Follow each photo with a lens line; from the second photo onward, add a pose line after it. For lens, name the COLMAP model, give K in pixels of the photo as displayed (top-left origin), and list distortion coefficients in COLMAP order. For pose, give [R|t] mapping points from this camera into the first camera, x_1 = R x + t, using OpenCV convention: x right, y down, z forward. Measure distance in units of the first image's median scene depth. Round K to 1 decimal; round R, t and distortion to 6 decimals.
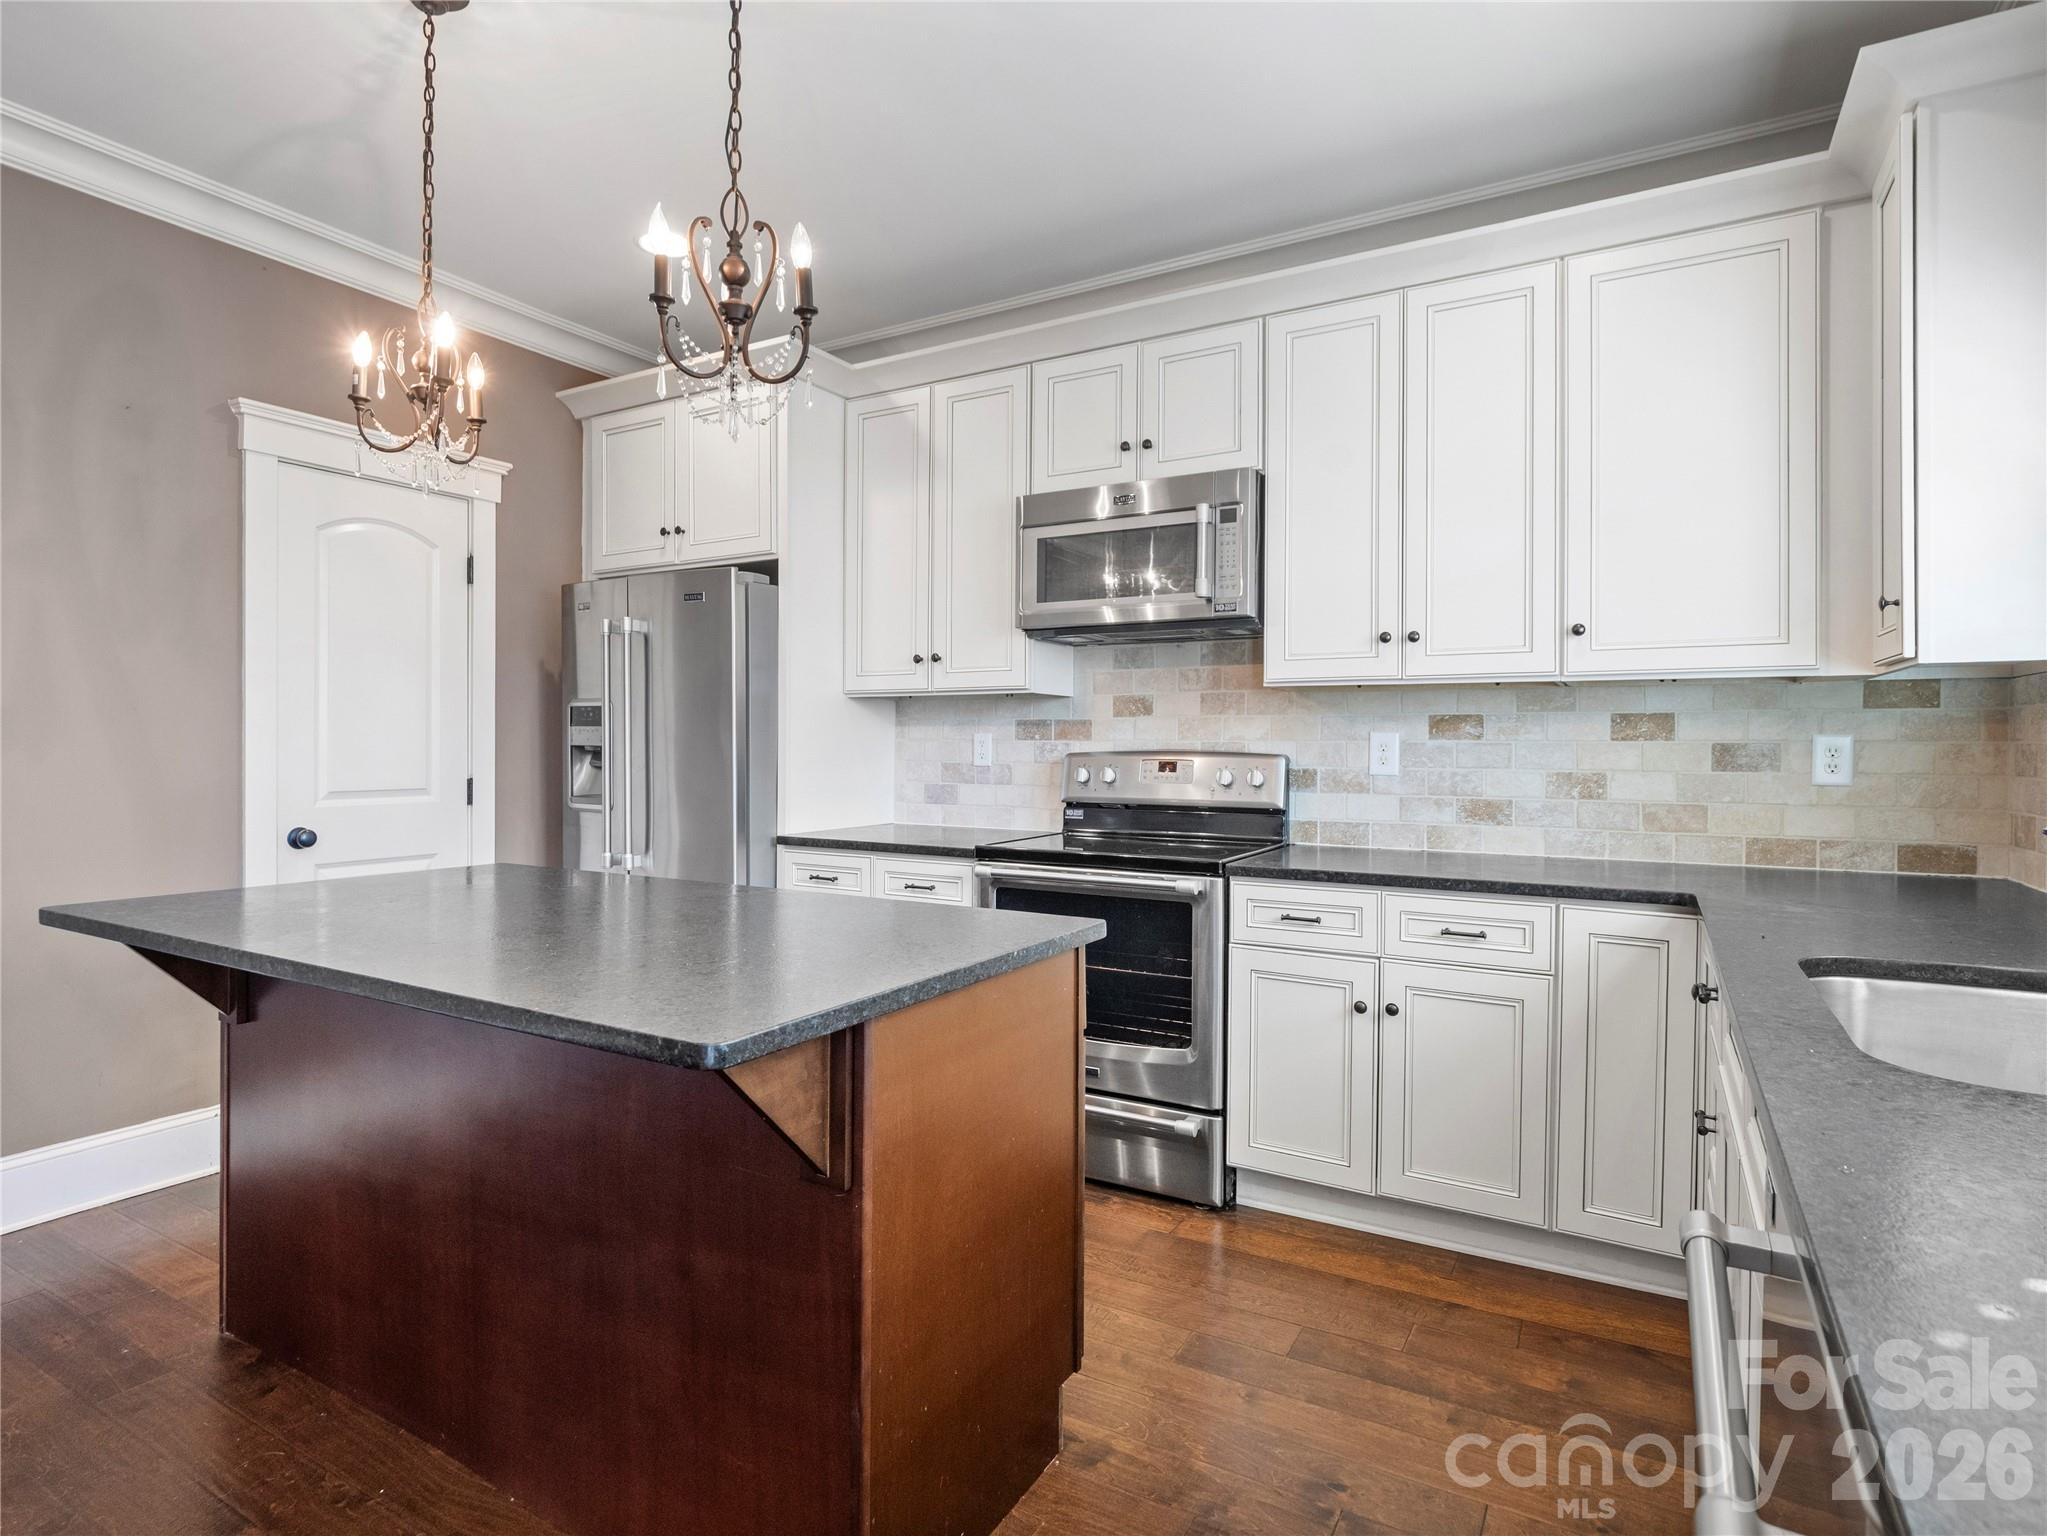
lens RADIAL K [[1079.0, 0, 1020.8], [0, 1079.0, 741.8], [0, 0, 1]] dist [-0.018721, -0.000687]
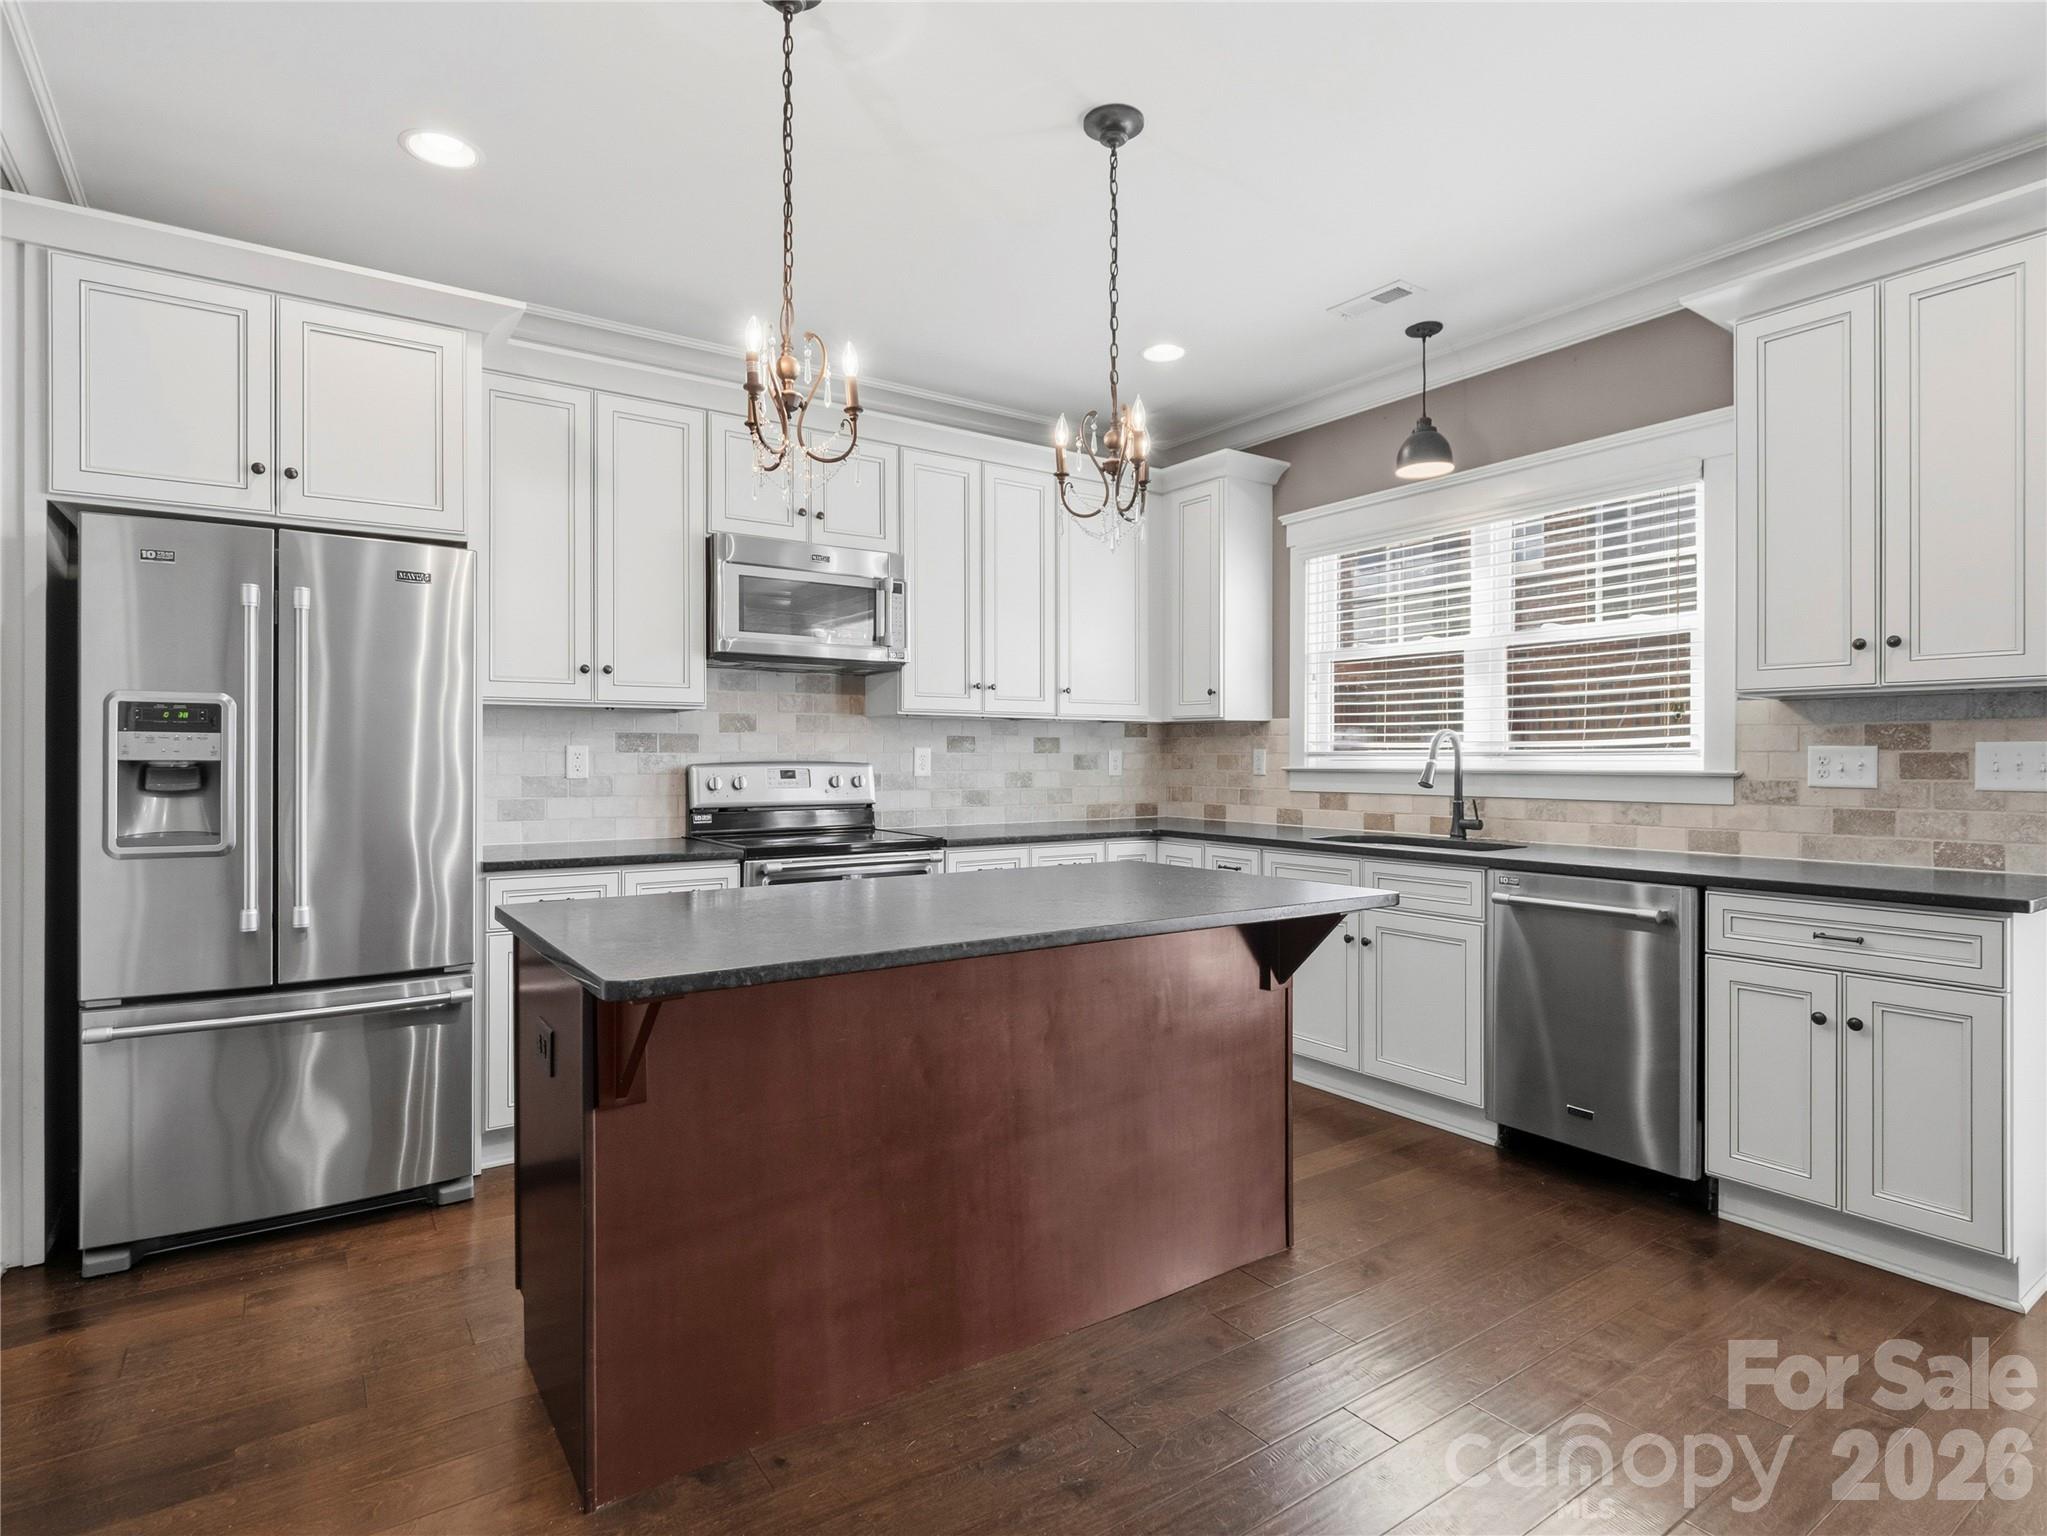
lens RADIAL K [[1048.5, 0, 992.6], [0, 1048.5, 754.2], [0, 0, 1]] dist [-0.003773, -0.001191]
pose [[0.443324, -0.002684, 0.896357, -0.922225], [-0.001099, 0.999993, 0.003538, -0.004701], [-0.896361, -0.002553, 0.443318, 0.298947]]
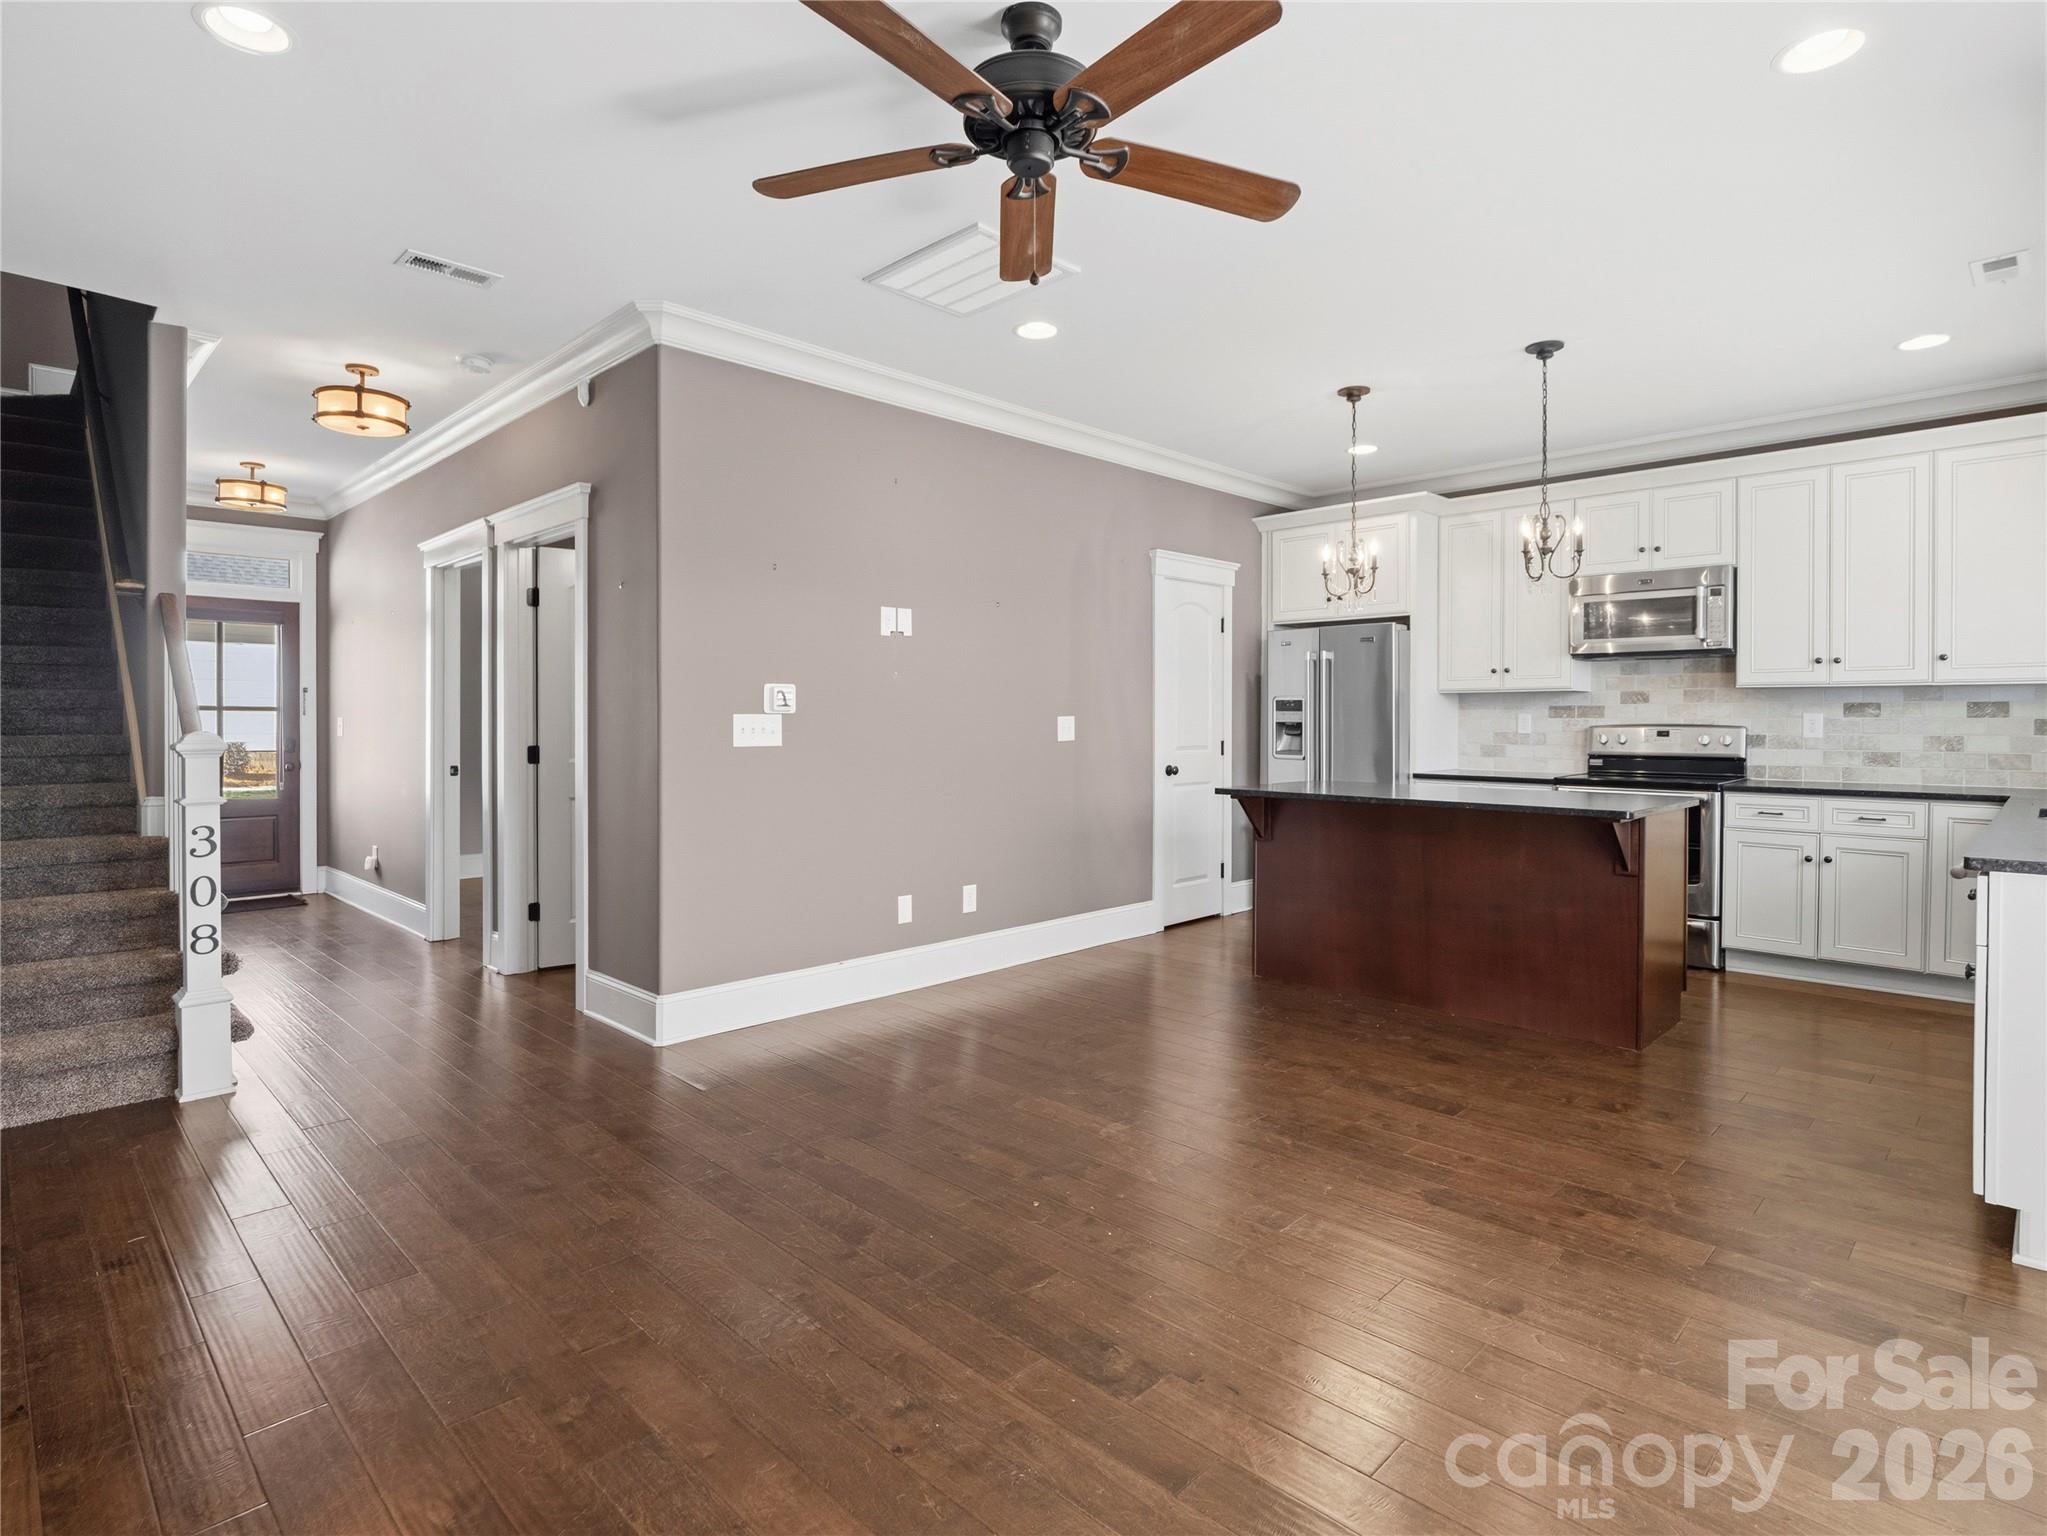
lens RADIAL K [[1056.2, 0, 994.4], [0, 1056.2, 726.0], [0, 0, 1]] dist [-0.029562, 0.000986]
pose [[0.959948, -0.002575, -0.280166, -0.463231], [0.005062, 0.999954, 0.008156, -0.008598], [0.280133, -0.009247, 0.959917, -0.974789]]
